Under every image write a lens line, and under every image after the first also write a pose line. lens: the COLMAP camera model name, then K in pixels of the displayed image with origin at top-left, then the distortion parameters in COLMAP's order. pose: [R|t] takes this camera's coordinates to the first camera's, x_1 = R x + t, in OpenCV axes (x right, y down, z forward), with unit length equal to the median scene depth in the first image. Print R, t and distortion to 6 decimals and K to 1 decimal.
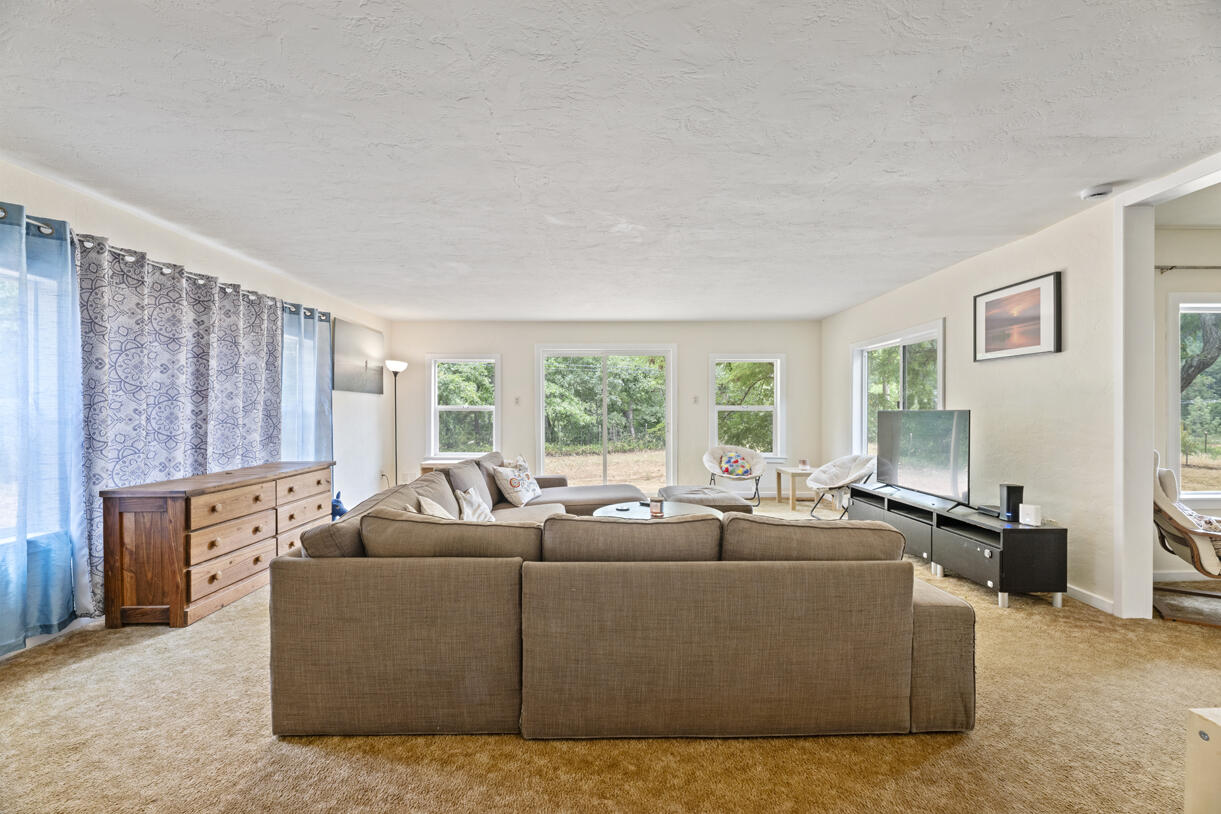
lens RADIAL K [[493.3, 0, 607.4], [0, 493.3, 408.9], [0, 0, 1]] dist [-0.000951, -0.000725]
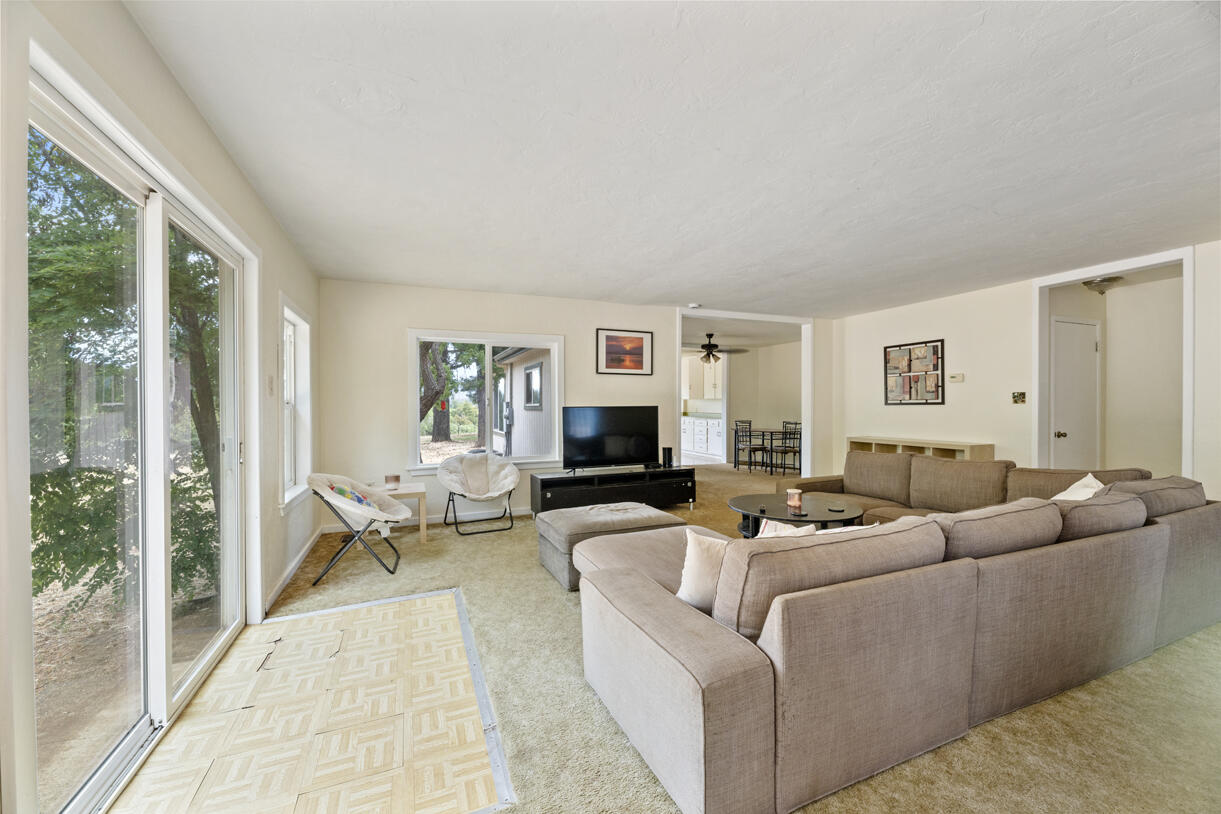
lens RADIAL K [[493.3, 0, 607.4], [0, 493.3, 408.9], [0, 0, 1]] dist [-0.000951, -0.000725]
pose [[-0.393359, -0.000682, 0.919385, -0.672642], [0.006148, 0.999975, 0.003372, 0.005440], [-0.919364, 0.006979, -0.393345, 1.716076]]
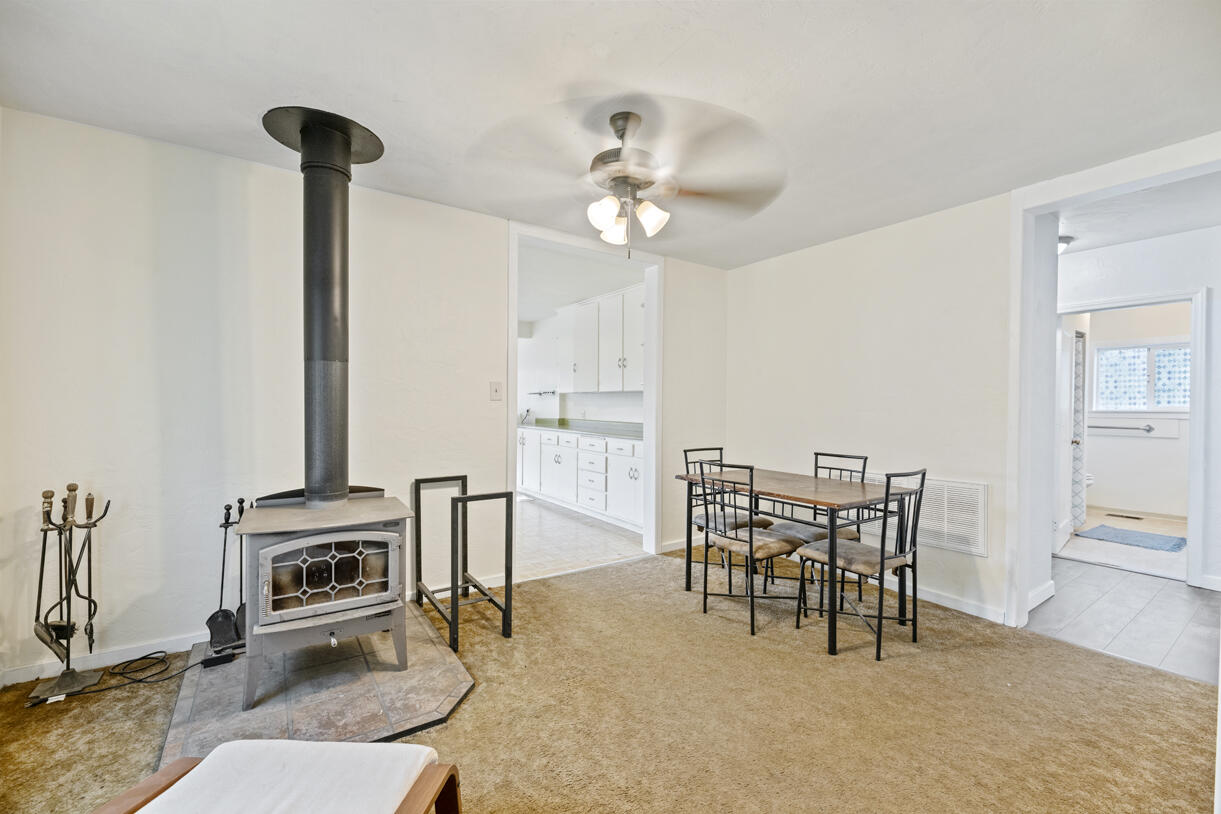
lens RADIAL K [[505.8, 0, 603.0], [0, 505.8, 409.0], [0, 0, 1]] dist [0.004500, -0.004857]
pose [[-0.555963, -0.003916, 0.831198, 0.801725], [0.002216, 0.999978, 0.006193, -0.000067], [-0.831204, 0.005285, -0.555942, 0.685796]]
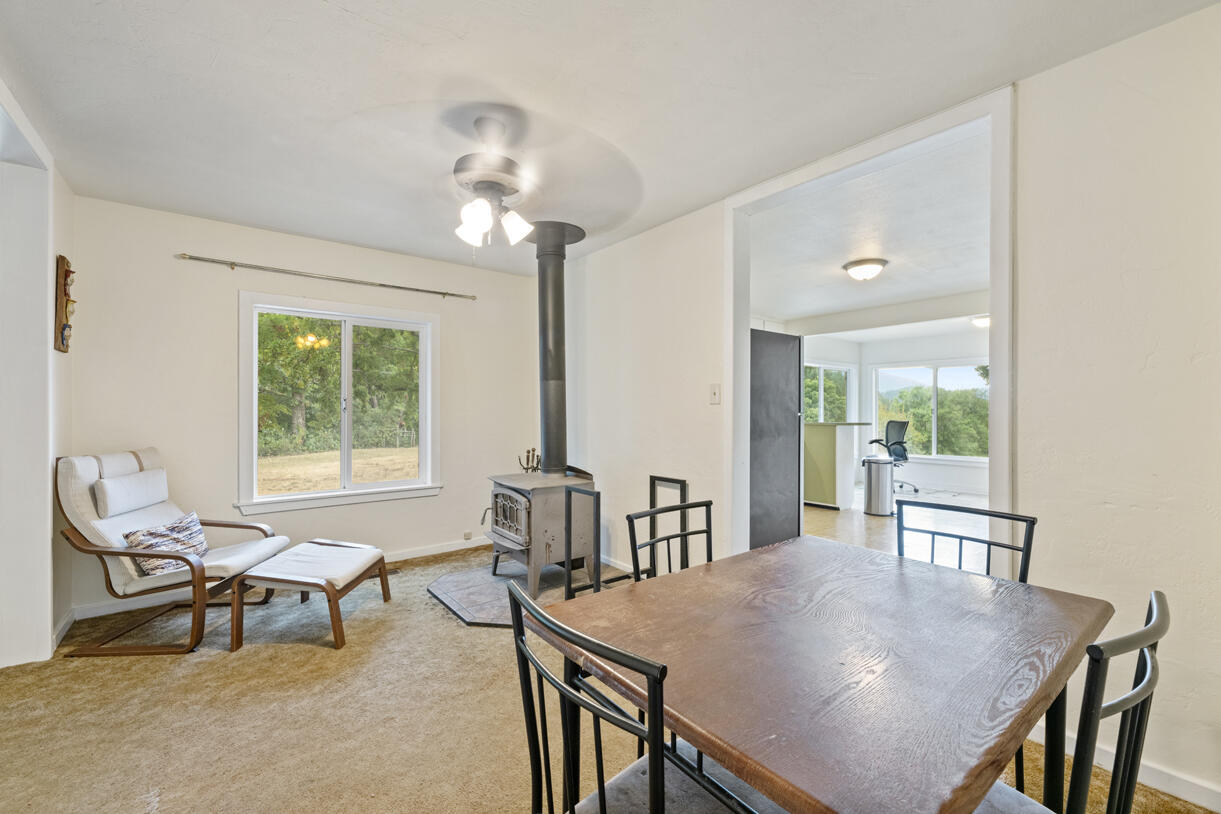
lens RADIAL K [[505.8, 0, 603.0], [0, 505.8, 409.0], [0, 0, 1]] dist [0.004500, -0.004857]
pose [[0.795212, 0.010481, 0.606240, 1.027744], [-0.005237, 0.999932, -0.010417, 0.007535], [-0.606308, 0.005109, 0.795213, -0.217897]]
